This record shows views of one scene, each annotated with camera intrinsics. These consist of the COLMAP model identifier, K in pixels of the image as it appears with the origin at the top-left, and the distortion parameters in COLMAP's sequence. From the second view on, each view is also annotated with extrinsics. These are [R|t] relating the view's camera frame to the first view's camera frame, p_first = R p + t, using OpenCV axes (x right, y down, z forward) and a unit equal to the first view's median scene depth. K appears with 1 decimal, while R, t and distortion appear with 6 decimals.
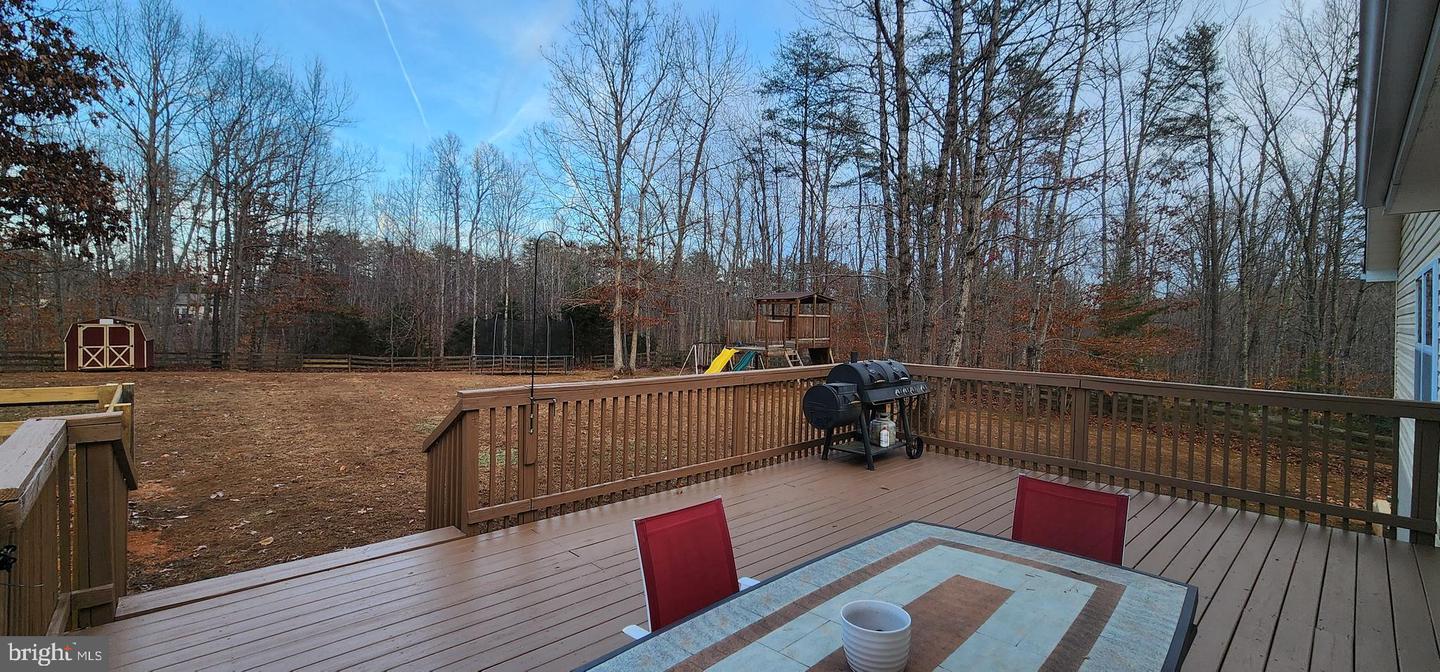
lens RADIAL K [[593.9, 0, 728.9], [0, 593.9, 325.1], [0, 0, 1]] dist [0.003430, 0.000157]
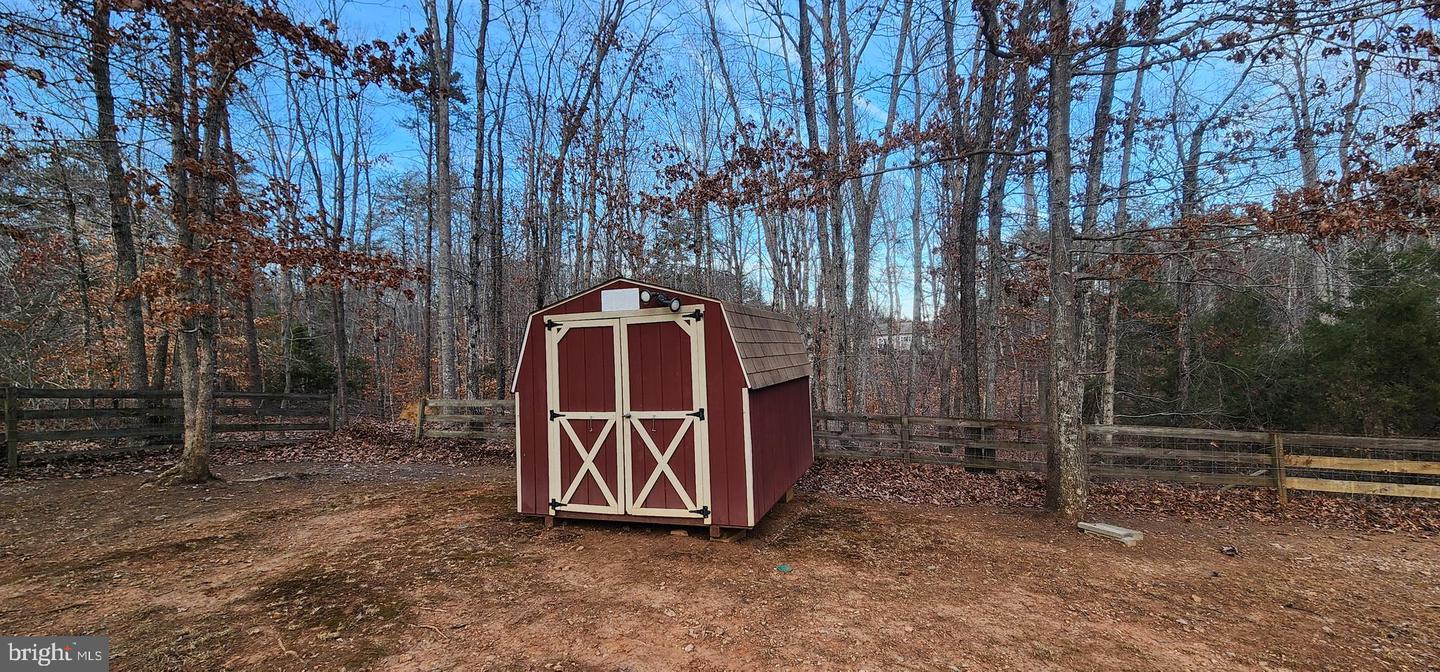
lens RADIAL K [[593.9, 0, 718.4], [0, 593.9, 337.4], [0, 0, 1]] dist [0.003430, 0.000157]
pose [[0.446694, -0.076462, -0.891414, -0.825288], [0.028762, 0.997054, -0.071111, 0.024321], [0.894225, 0.006126, 0.447577, 0.925190]]
